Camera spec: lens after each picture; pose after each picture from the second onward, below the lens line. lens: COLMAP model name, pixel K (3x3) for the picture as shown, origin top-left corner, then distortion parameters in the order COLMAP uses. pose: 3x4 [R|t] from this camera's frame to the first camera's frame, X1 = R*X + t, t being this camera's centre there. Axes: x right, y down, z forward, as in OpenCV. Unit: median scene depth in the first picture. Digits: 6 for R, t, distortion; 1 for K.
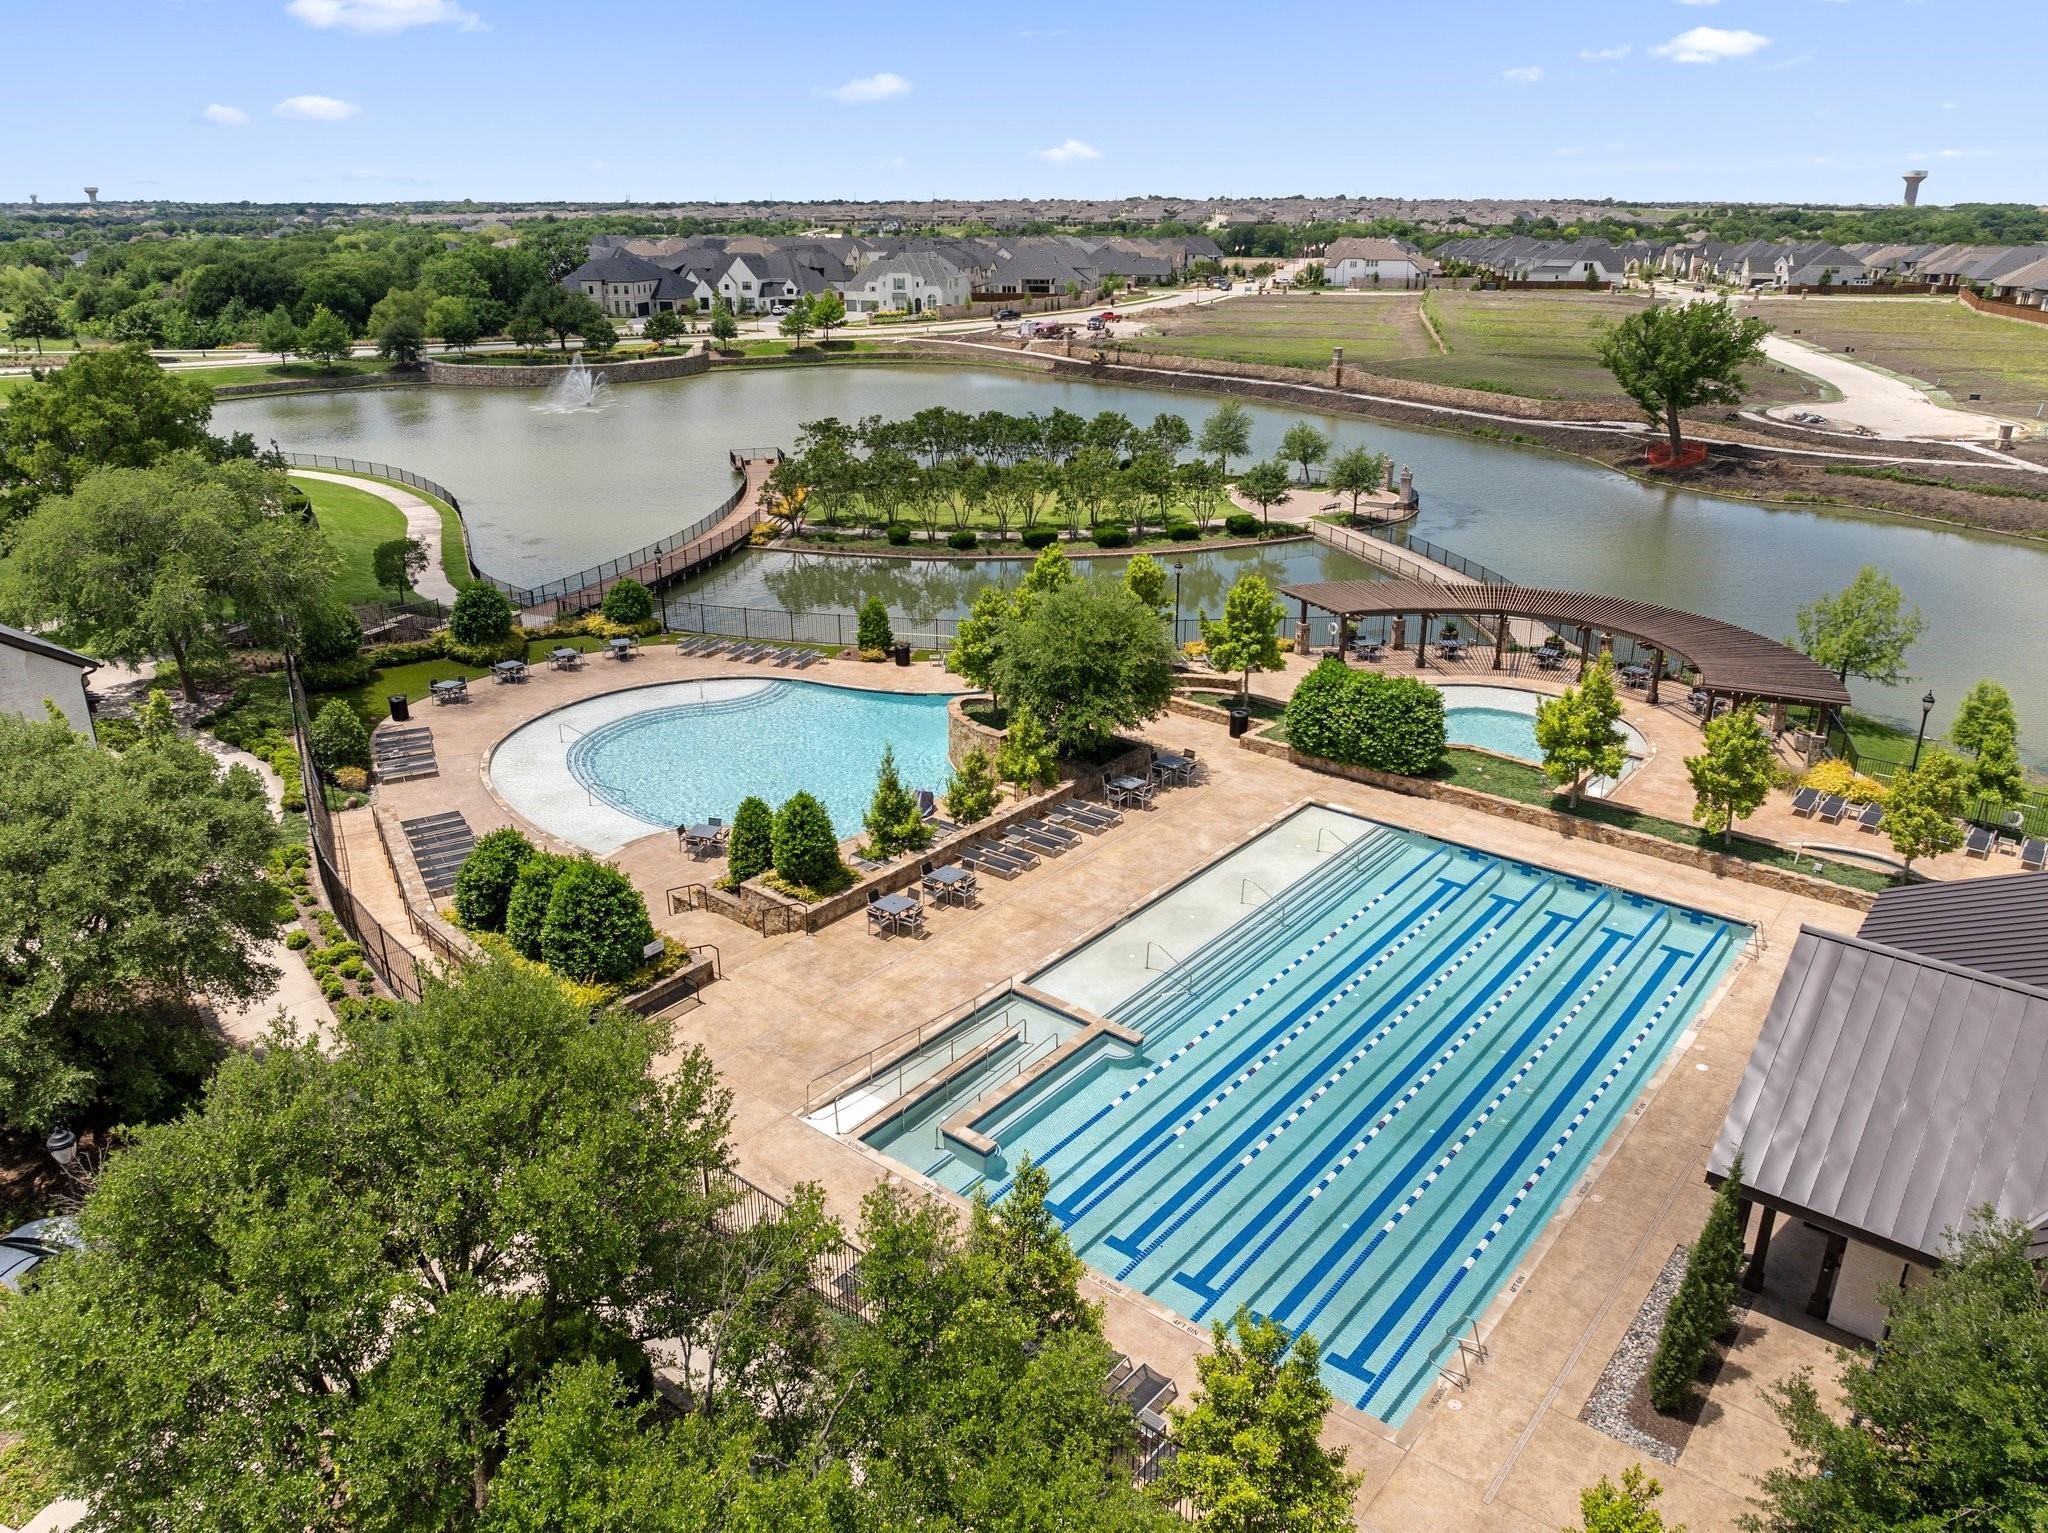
lens RADIAL K [[1464.1, 0, 1024.0], [0, 1464.1, 766.5], [0, 0, 1]] dist [-0.040248, 0.006010]
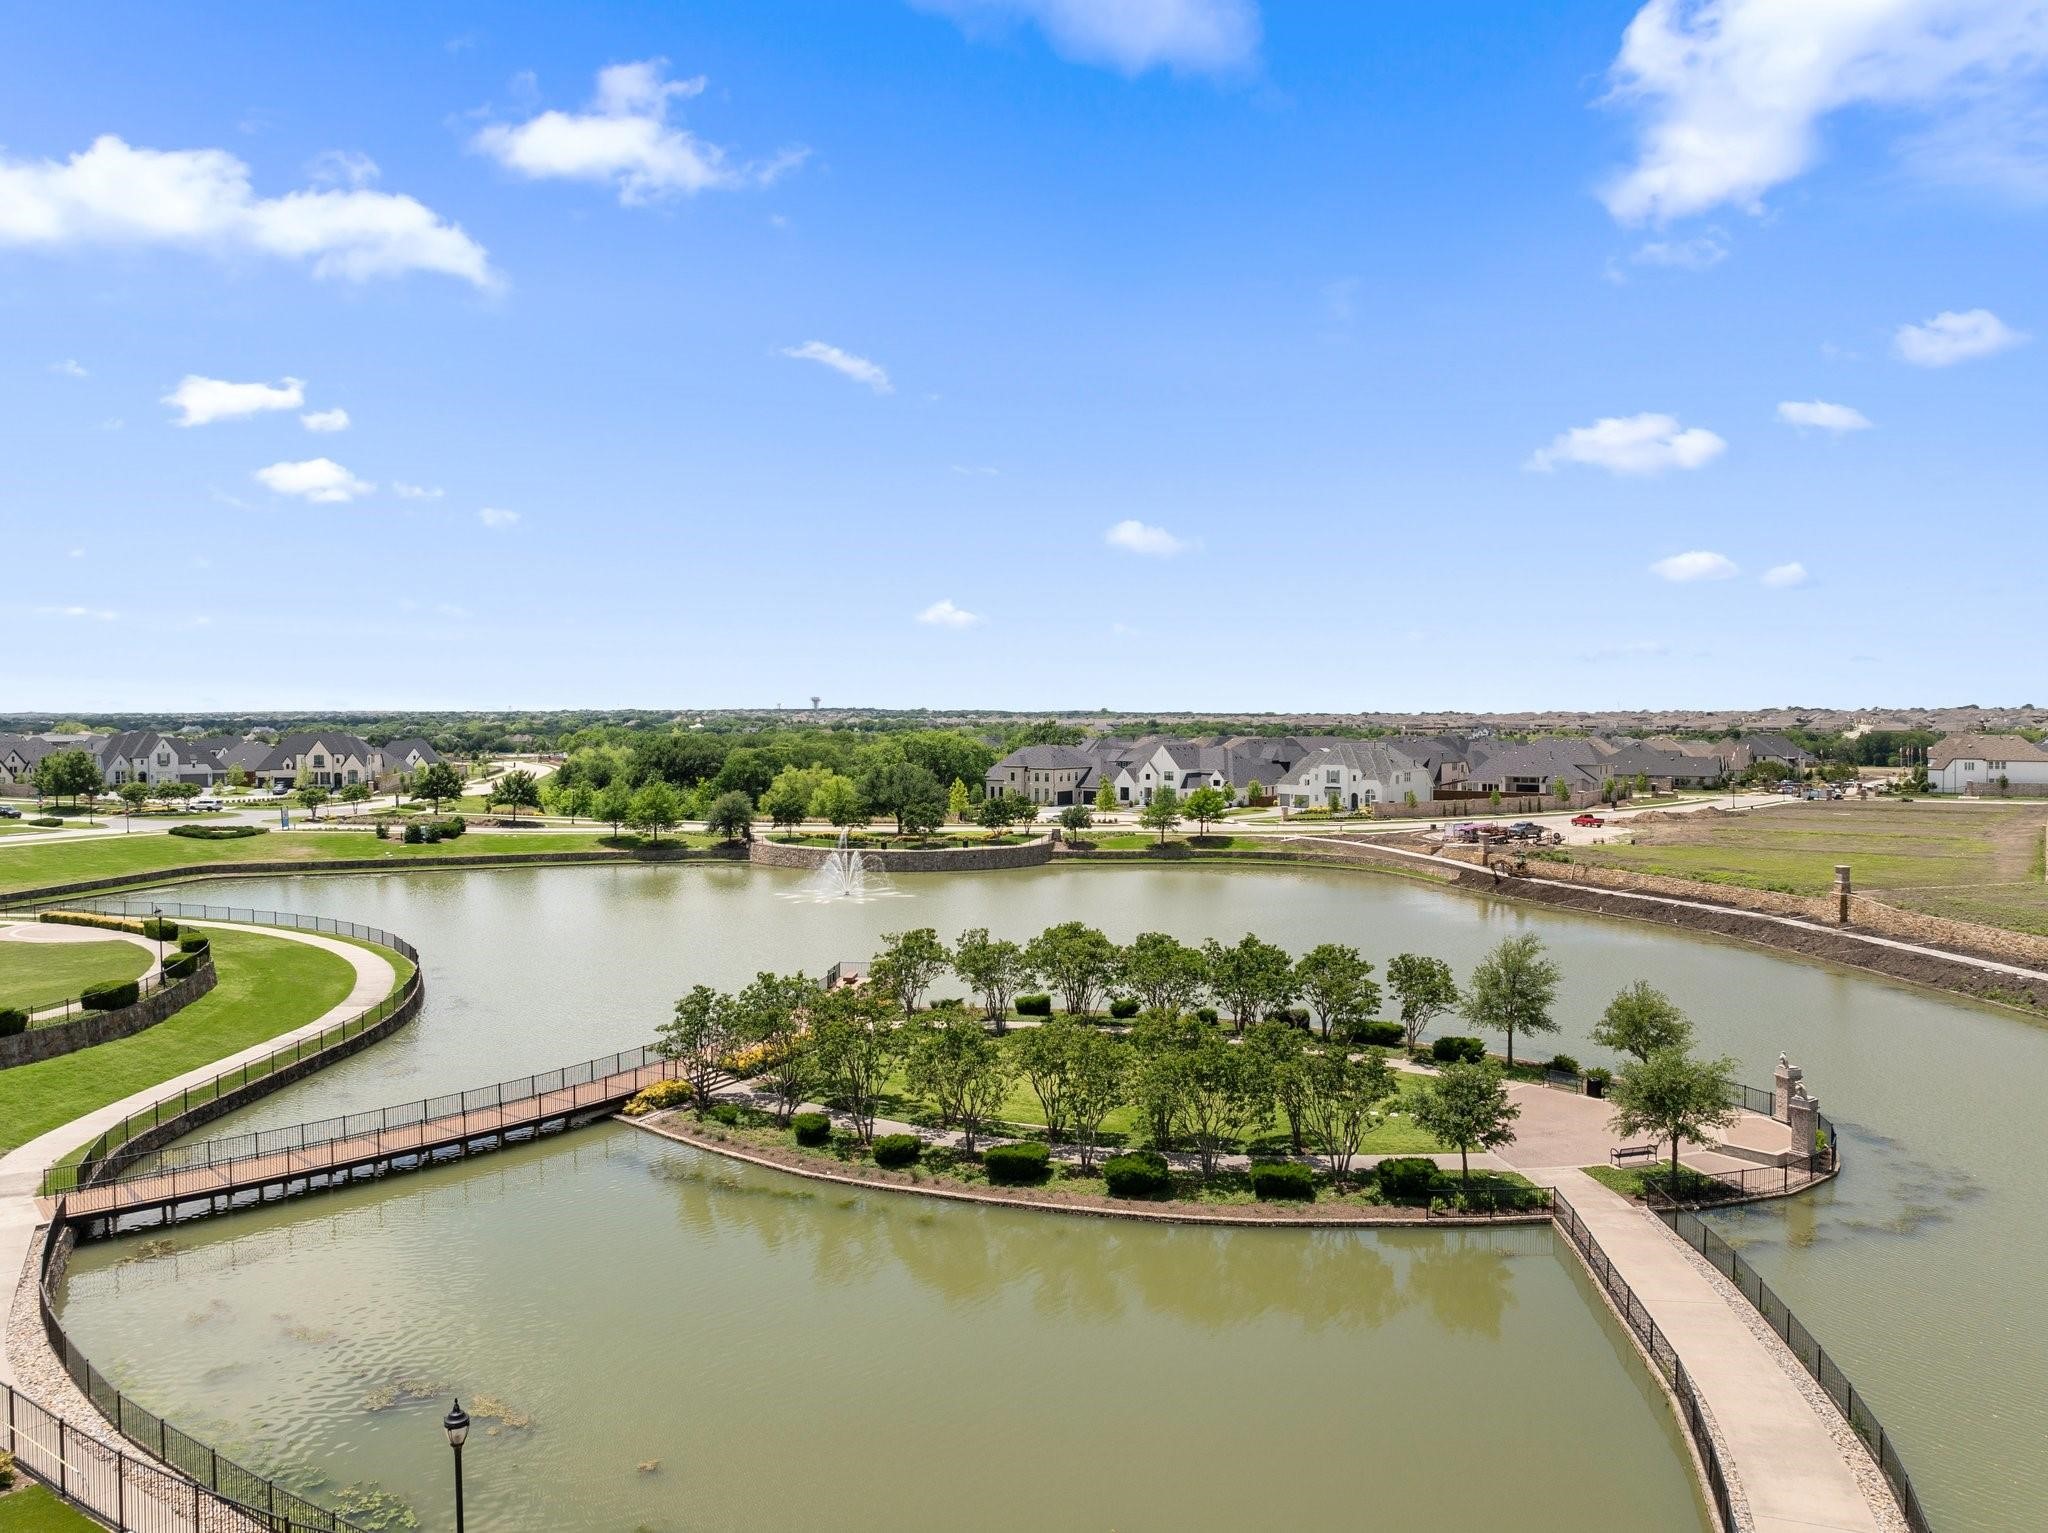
lens RADIAL K [[1464.1, 0, 1024.0], [0, 1464.1, 766.5], [0, 0, 1]] dist [-0.040248, 0.006010]
pose [[0.914662, 0.014013, -0.403977, 0.116093], [-0.146421, 0.943014, -0.298806, -0.064336], [0.376769, 0.332457, 0.864591, 0.224616]]
